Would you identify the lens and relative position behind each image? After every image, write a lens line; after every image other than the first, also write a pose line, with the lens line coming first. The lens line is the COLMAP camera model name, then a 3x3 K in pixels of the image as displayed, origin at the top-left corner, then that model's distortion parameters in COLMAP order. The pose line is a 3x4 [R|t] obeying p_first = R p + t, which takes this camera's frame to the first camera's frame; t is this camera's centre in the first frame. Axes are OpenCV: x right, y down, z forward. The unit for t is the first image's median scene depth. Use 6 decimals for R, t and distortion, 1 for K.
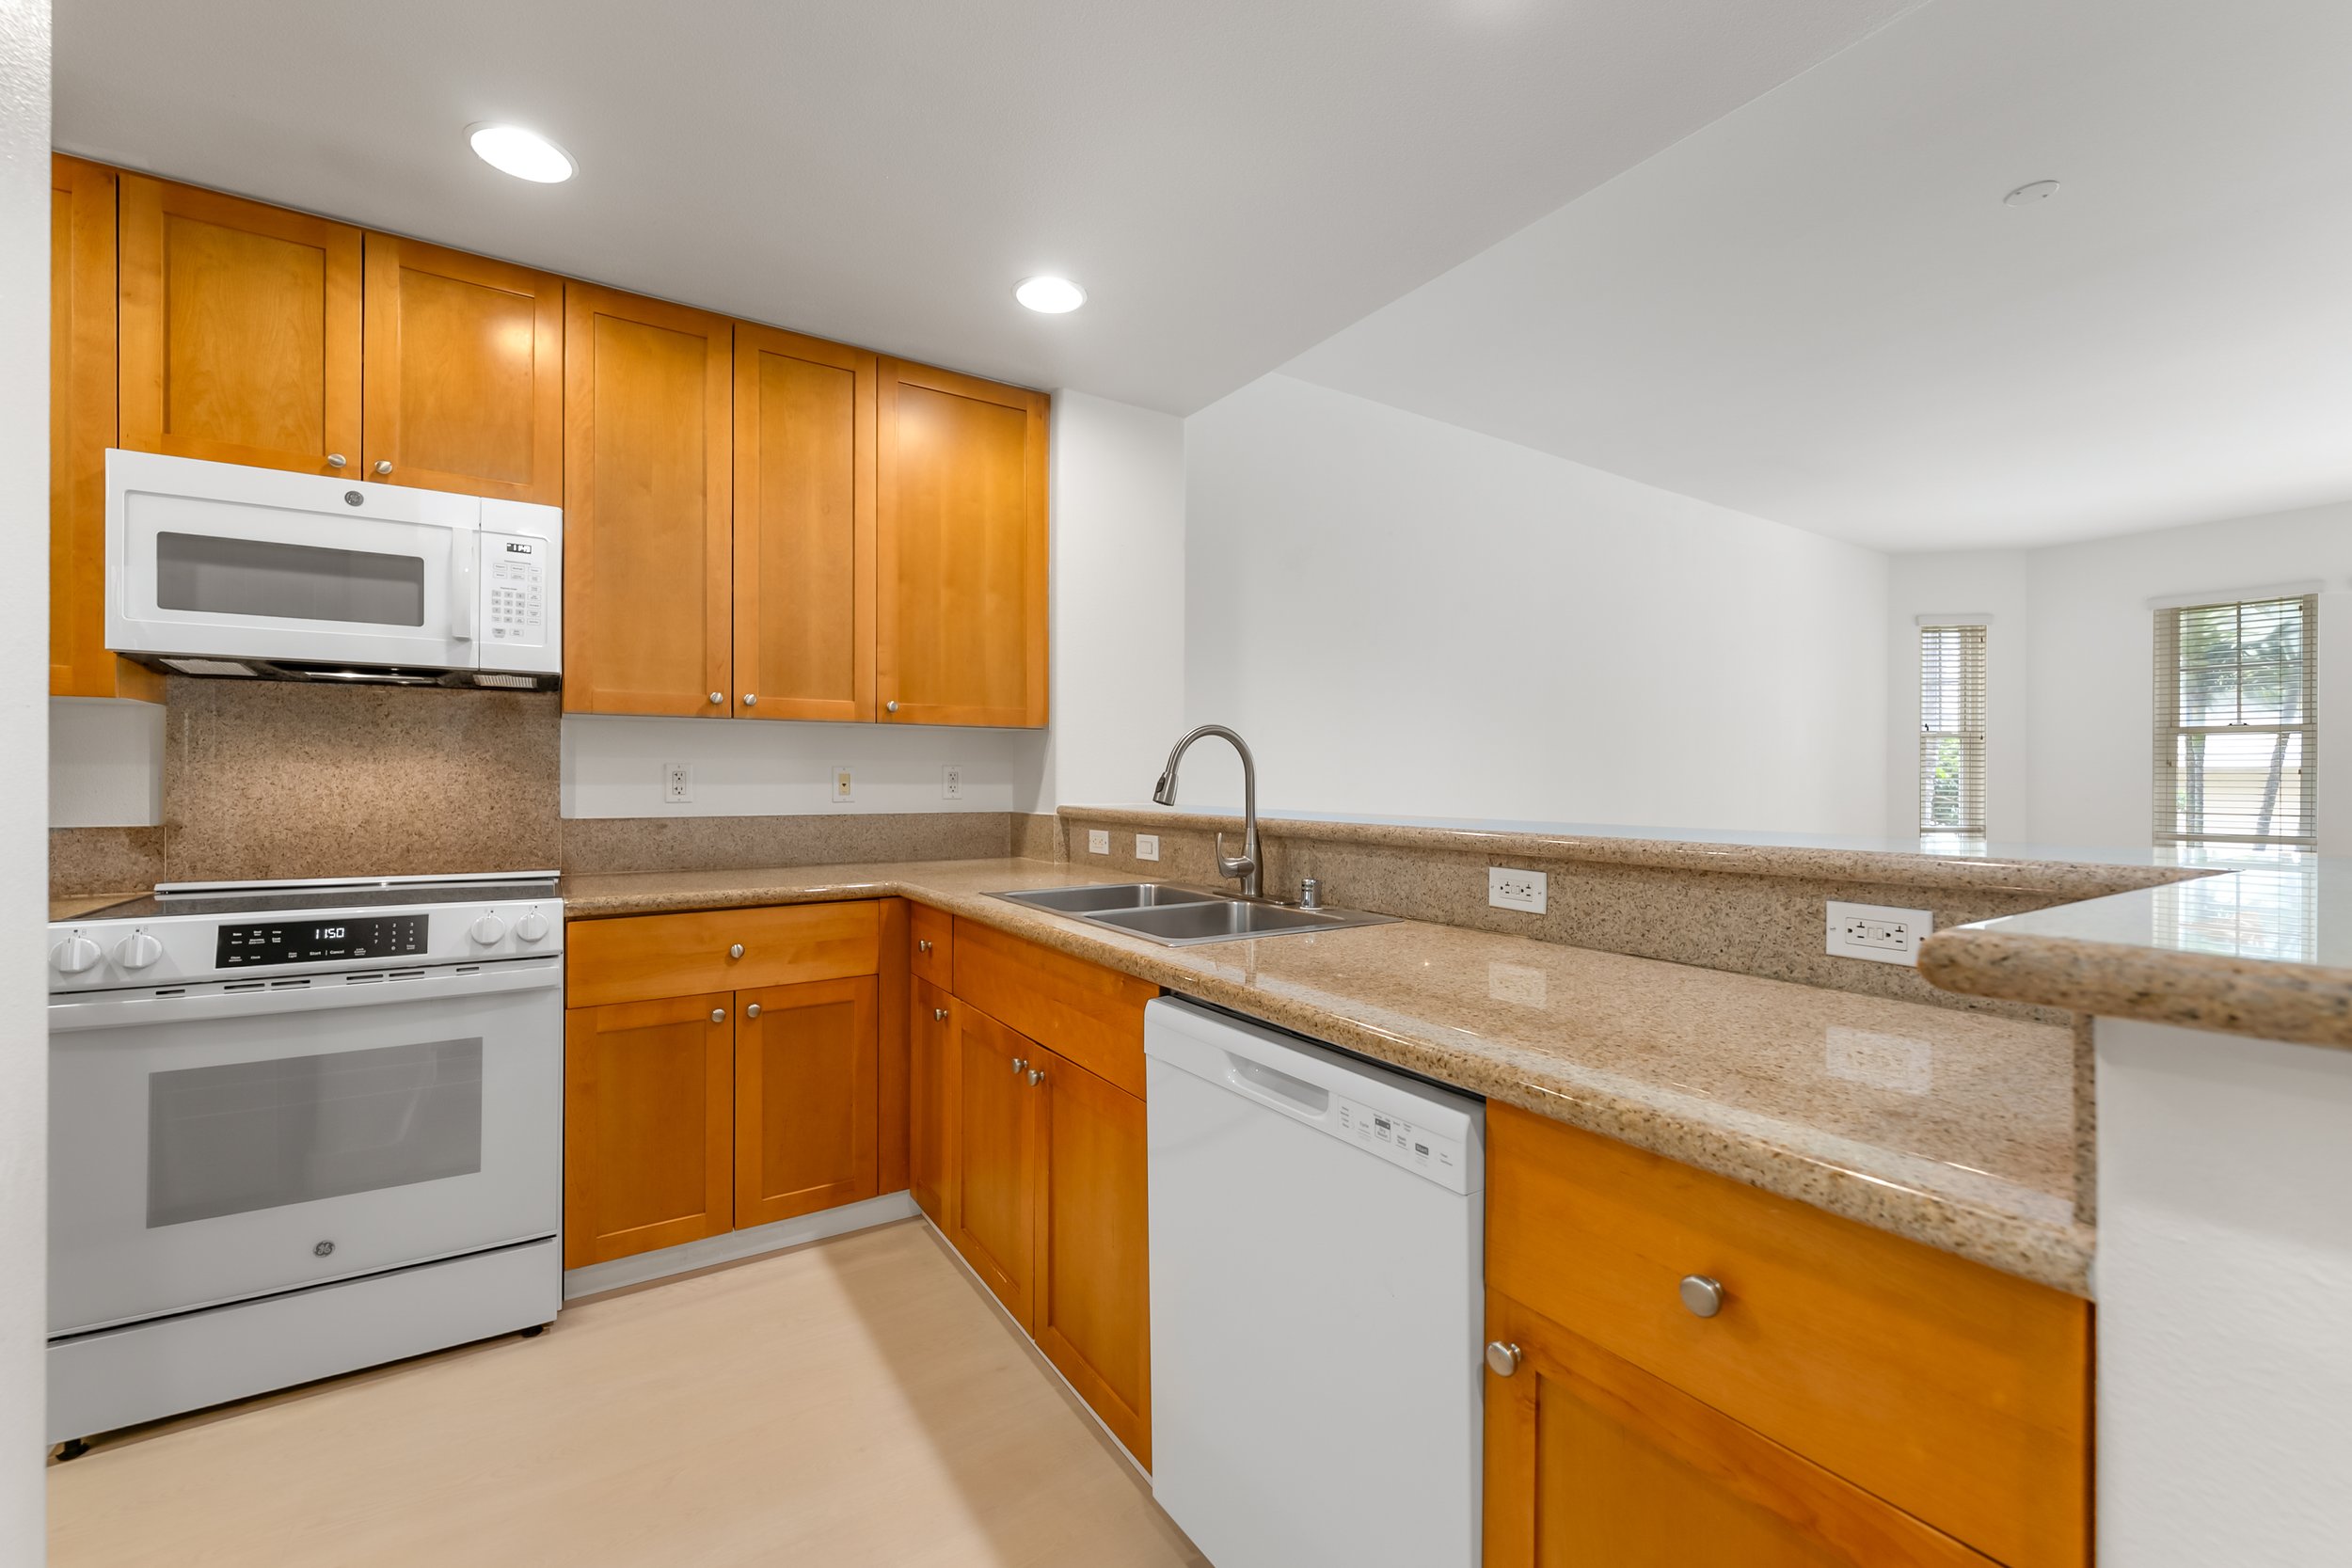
lens RADIAL K [[970.4, 0, 1176.0], [0, 970.4, 784.0], [0, 0, 1]] dist [0.000553, 0.000118]
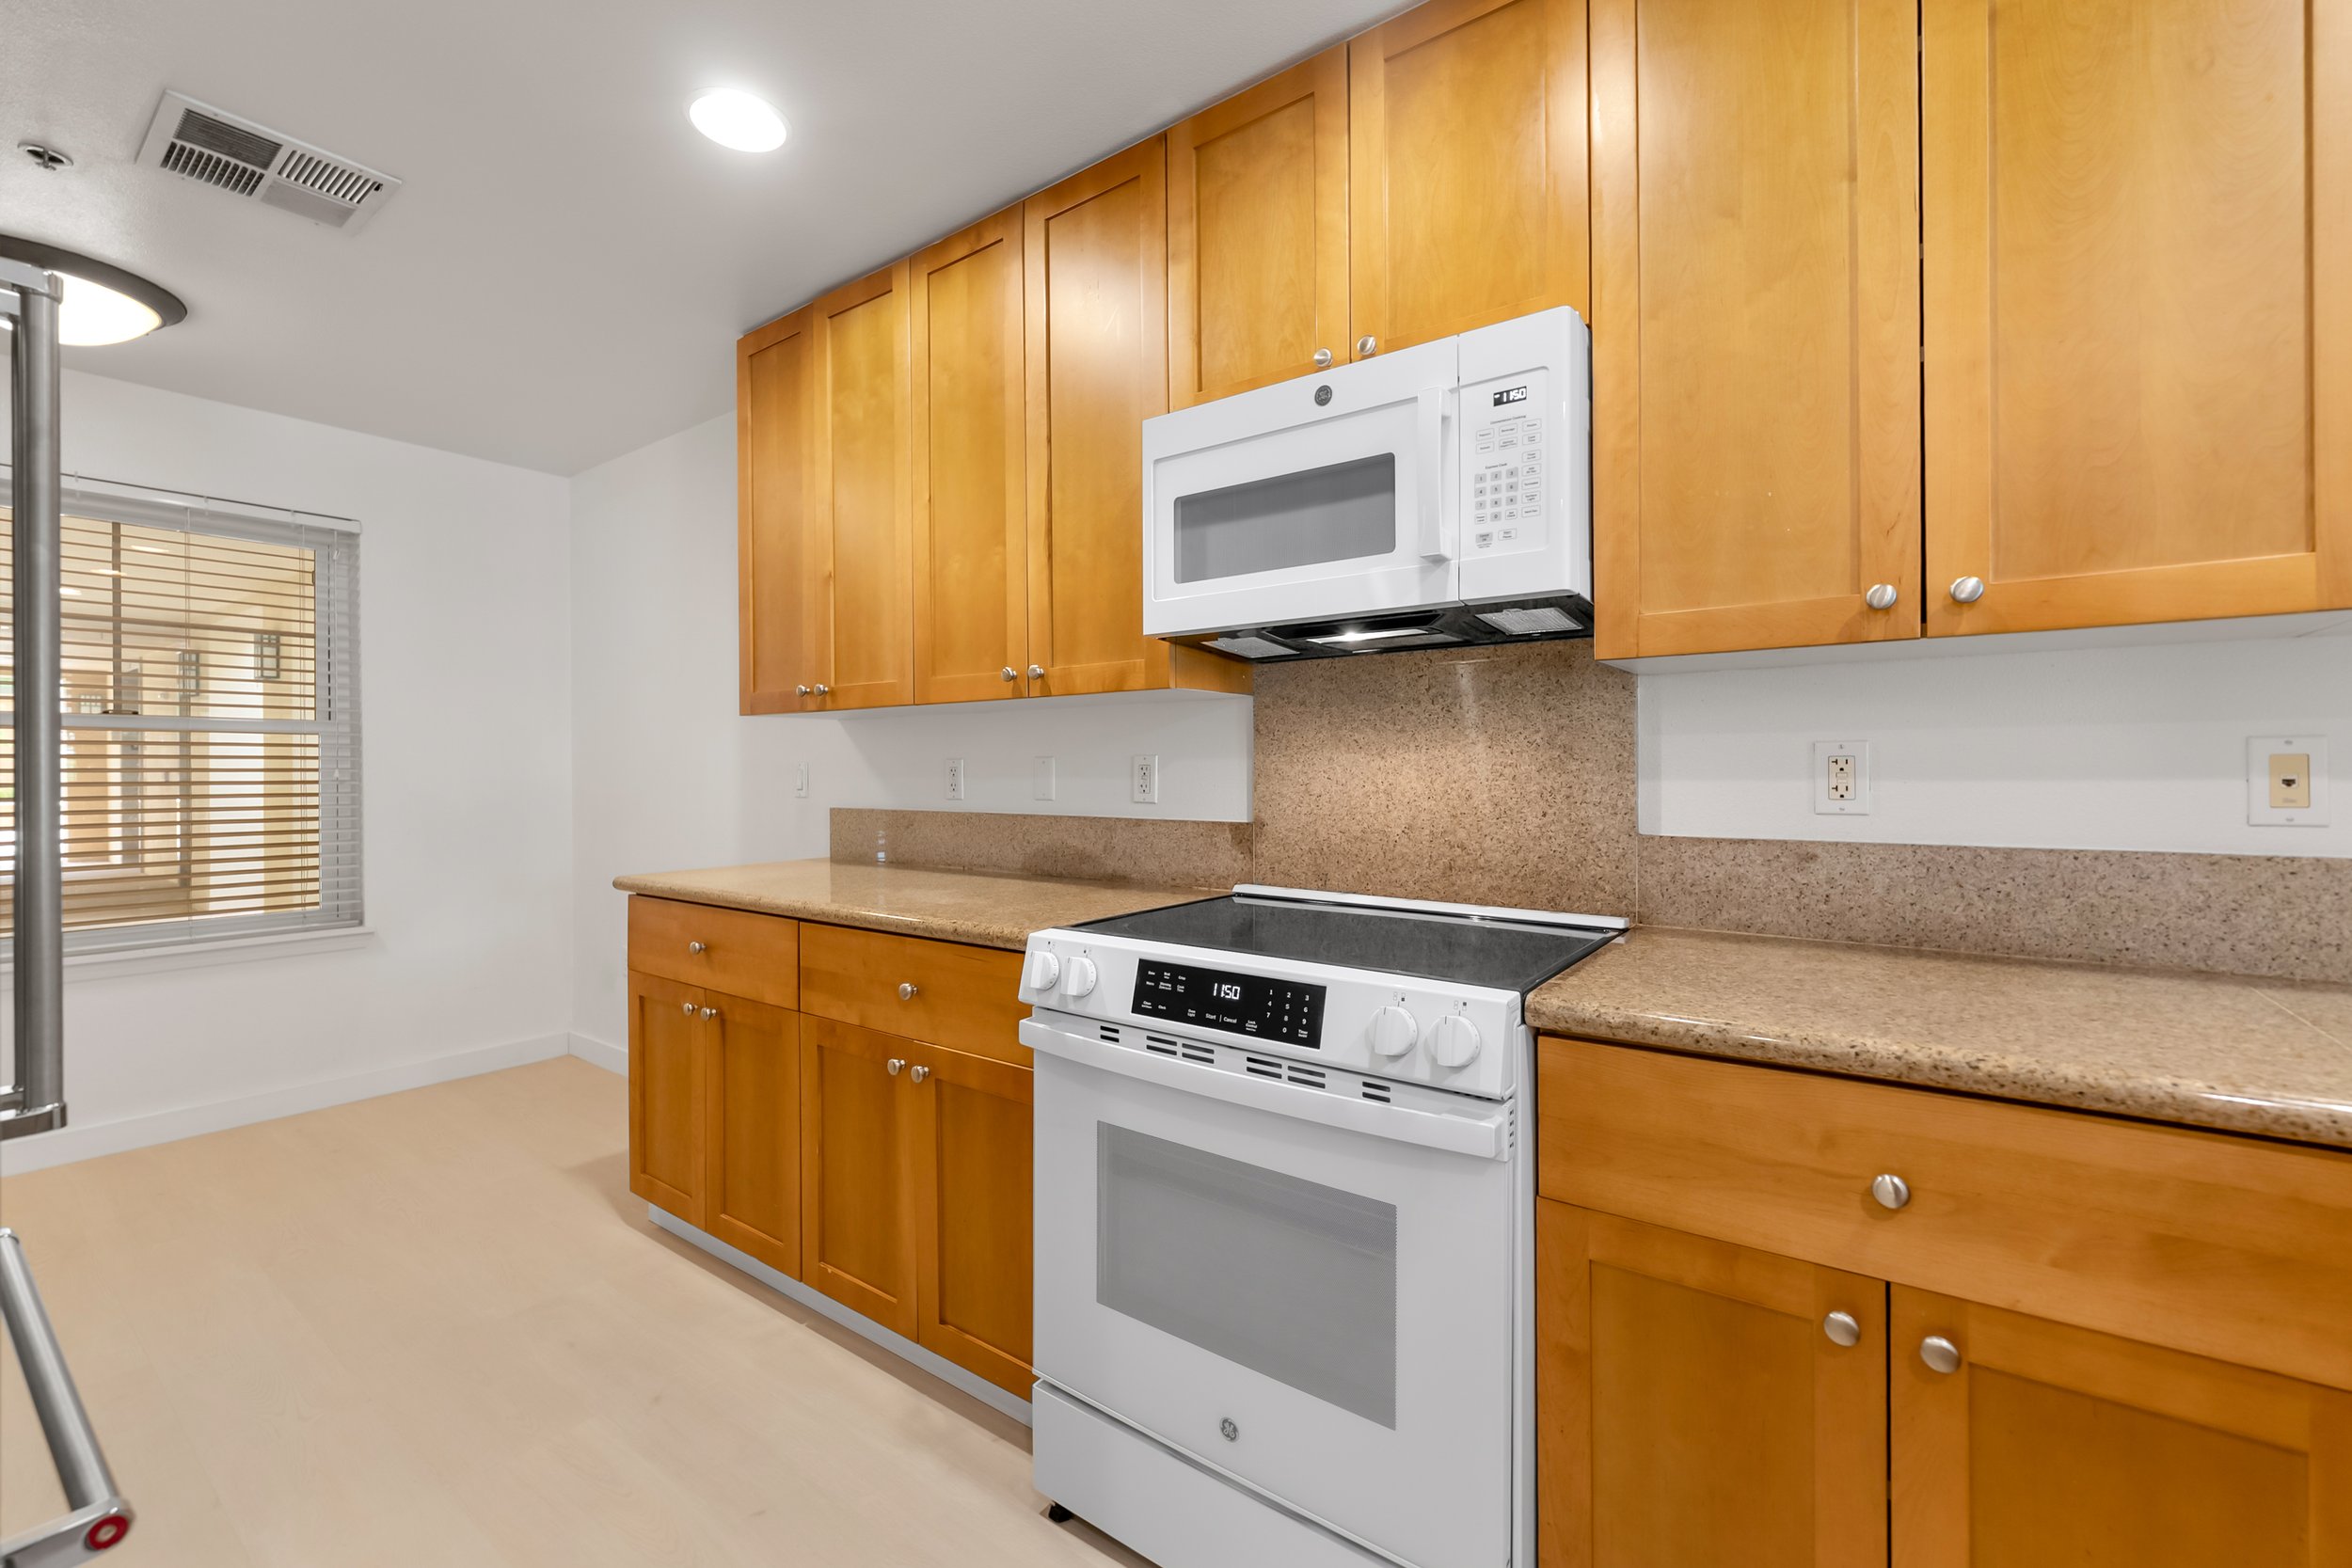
lens RADIAL K [[979.2, 0, 1174.8], [0, 979.2, 766.1], [0, 0, 1]] dist [0.000666, -0.000640]
pose [[0.356024, -0.008161, -0.934441, -0.173334], [0.001352, 0.999965, -0.008218, -0.004191], [0.934476, 0.001663, 0.356022, 0.574910]]
